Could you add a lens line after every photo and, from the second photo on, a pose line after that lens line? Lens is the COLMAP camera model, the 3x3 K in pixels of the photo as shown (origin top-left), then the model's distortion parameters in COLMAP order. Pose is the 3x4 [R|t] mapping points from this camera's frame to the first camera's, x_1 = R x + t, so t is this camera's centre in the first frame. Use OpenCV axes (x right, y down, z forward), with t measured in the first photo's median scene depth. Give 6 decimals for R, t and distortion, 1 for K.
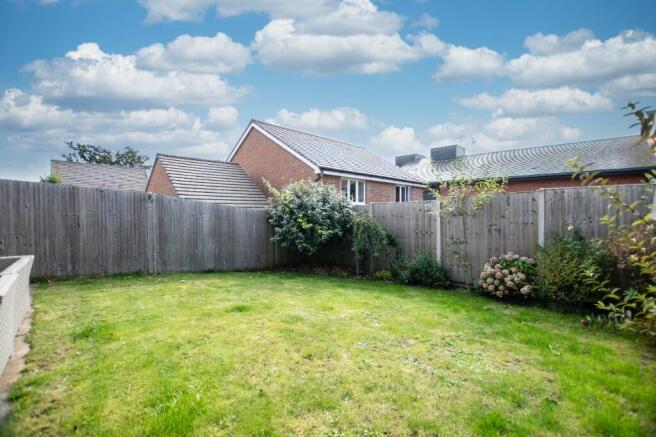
lens RADIAL K [[278.9, 0, 328.0], [0, 278.9, 218.5], [0, 0, 1]] dist [-0.011633, 0.000221]
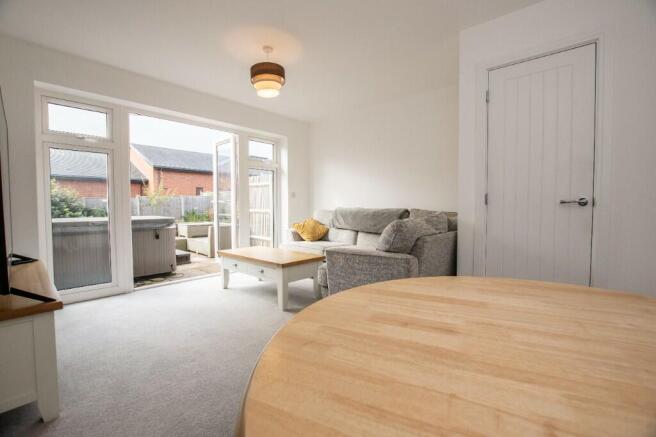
lens RADIAL K [[287.5, 0, 328.0], [0, 287.5, 218.5], [0, 0, 1]] dist [-0.023744, 0.000171]
pose [[-0.031534, -0.042607, 0.998594, -0.911413], [0.030619, 0.998581, 0.043573, 0.017485], [-0.999034, 0.031950, -0.030184, -0.154166]]
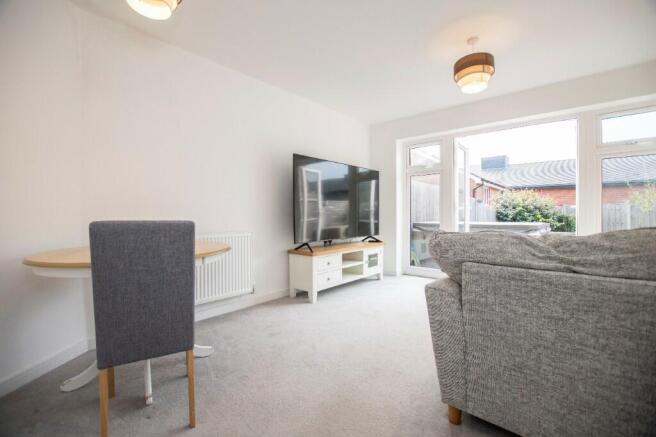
lens RADIAL K [[287.5, 0, 328.0], [0, 287.5, 218.5], [0, 0, 1]] dist [-0.023744, 0.000171]
pose [[0.999351, -0.001224, 0.036011, -0.787847], [0.001738, 0.999897, -0.014238, 0.023609], [-0.035990, 0.014291, 0.999250, -0.321056]]
